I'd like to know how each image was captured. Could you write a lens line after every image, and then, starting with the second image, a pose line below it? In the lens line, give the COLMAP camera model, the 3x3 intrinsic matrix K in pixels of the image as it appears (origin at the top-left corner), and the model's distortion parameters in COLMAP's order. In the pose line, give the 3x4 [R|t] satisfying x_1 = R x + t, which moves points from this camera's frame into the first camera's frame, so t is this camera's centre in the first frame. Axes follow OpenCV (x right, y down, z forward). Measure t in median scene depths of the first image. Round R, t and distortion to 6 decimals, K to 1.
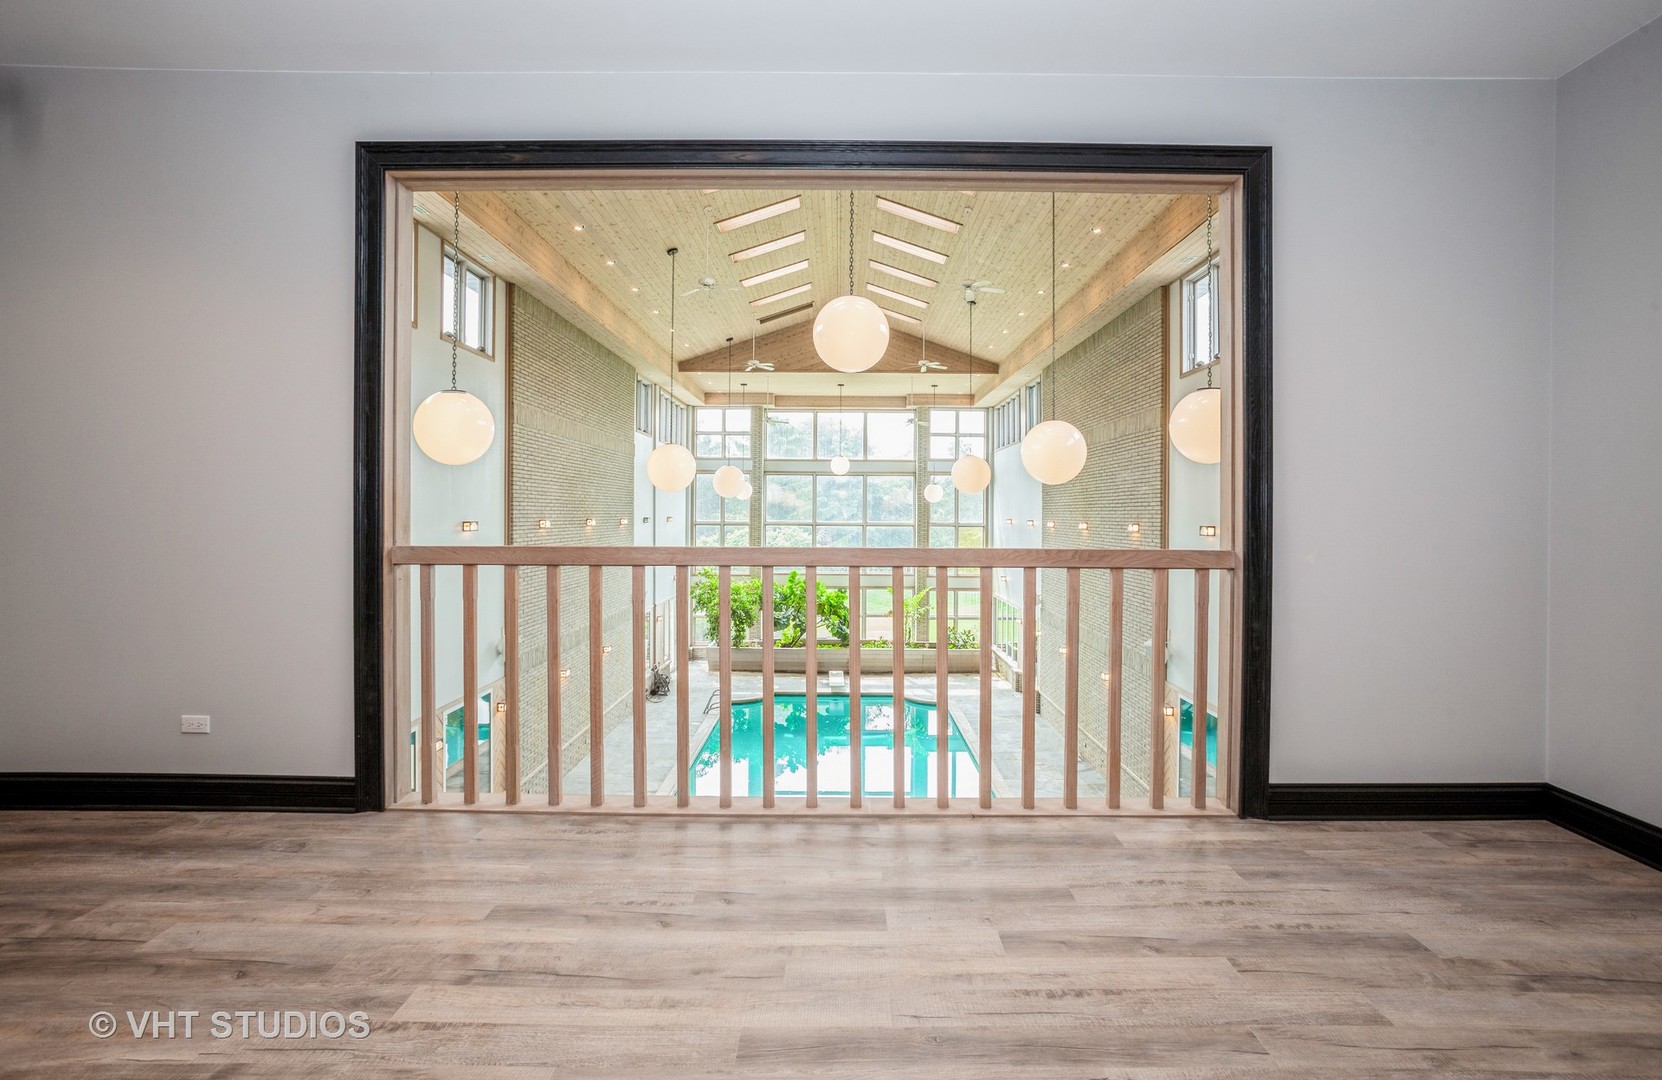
lens RADIAL K [[808.6, 0, 838.6], [0, 808.6, 541.3], [0, 0, 1]] dist [-0.056673, 0.046066]
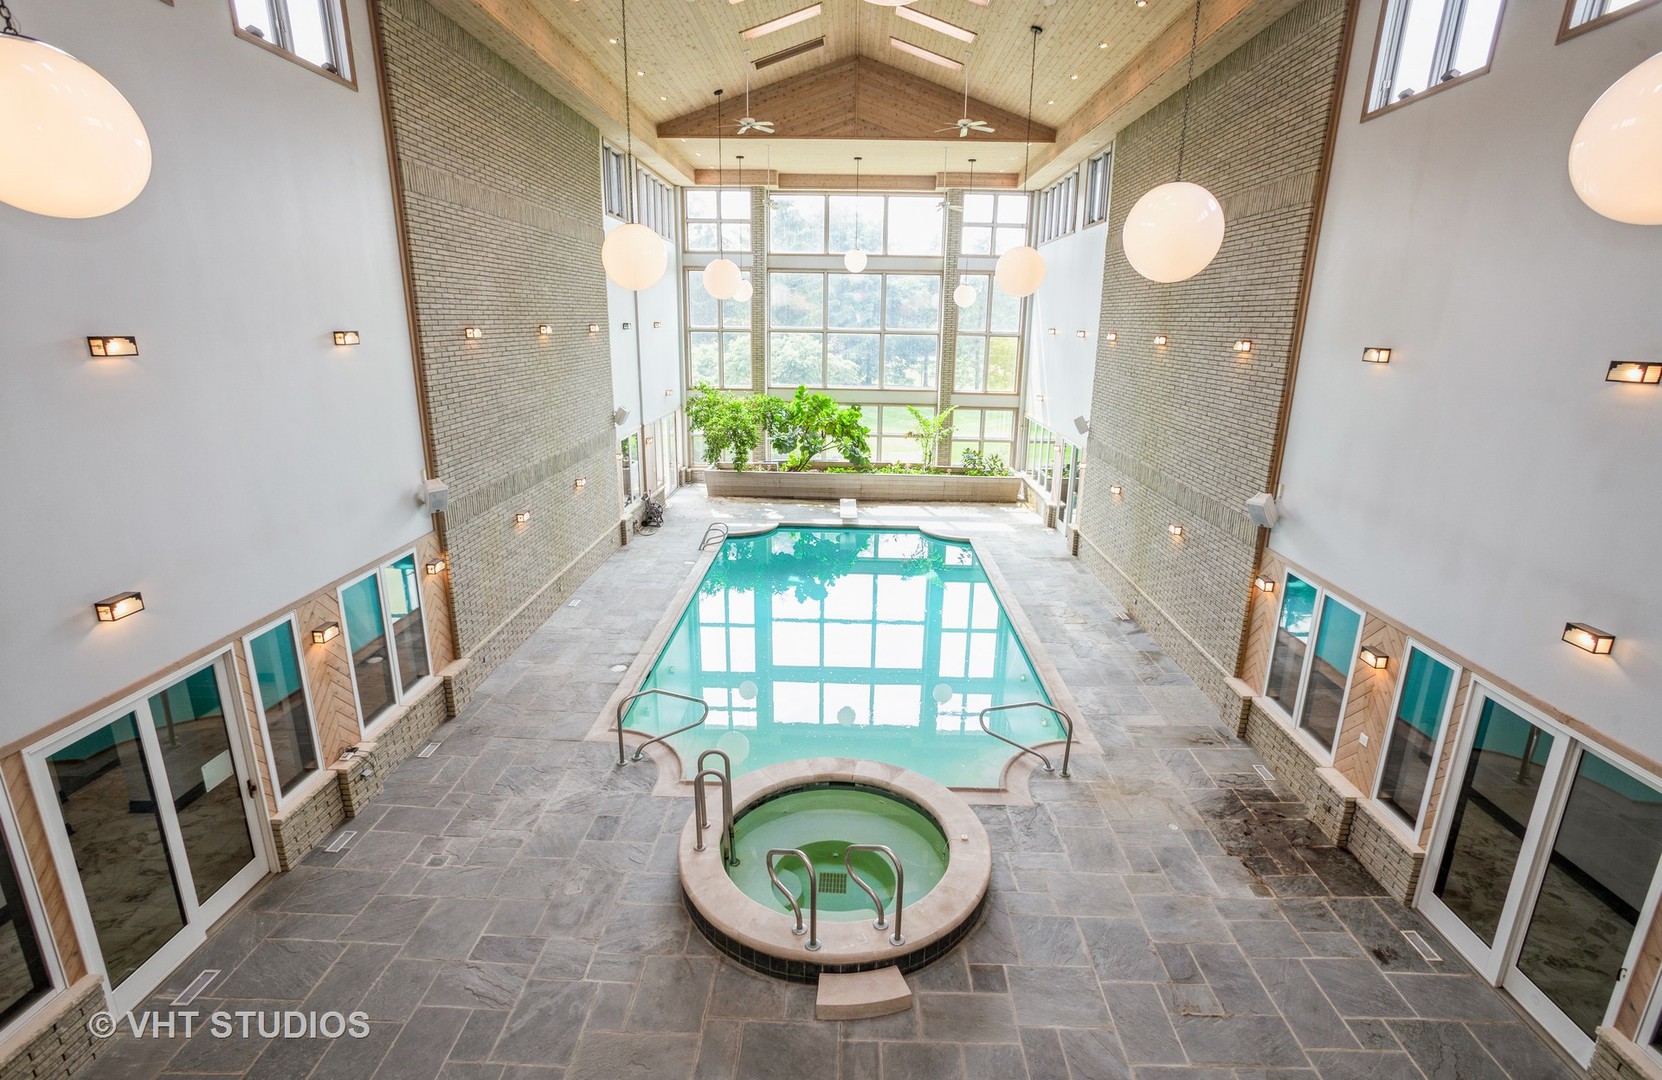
lens RADIAL K [[808.6, 0, 838.6], [0, 808.6, 541.3], [0, 0, 1]] dist [-0.056673, 0.046066]
pose [[0.999830, 0.012814, -0.013260, -0.000937], [-0.009352, 0.972127, 0.234266, -0.005173], [0.015892, -0.234102, 0.972082, 0.107690]]
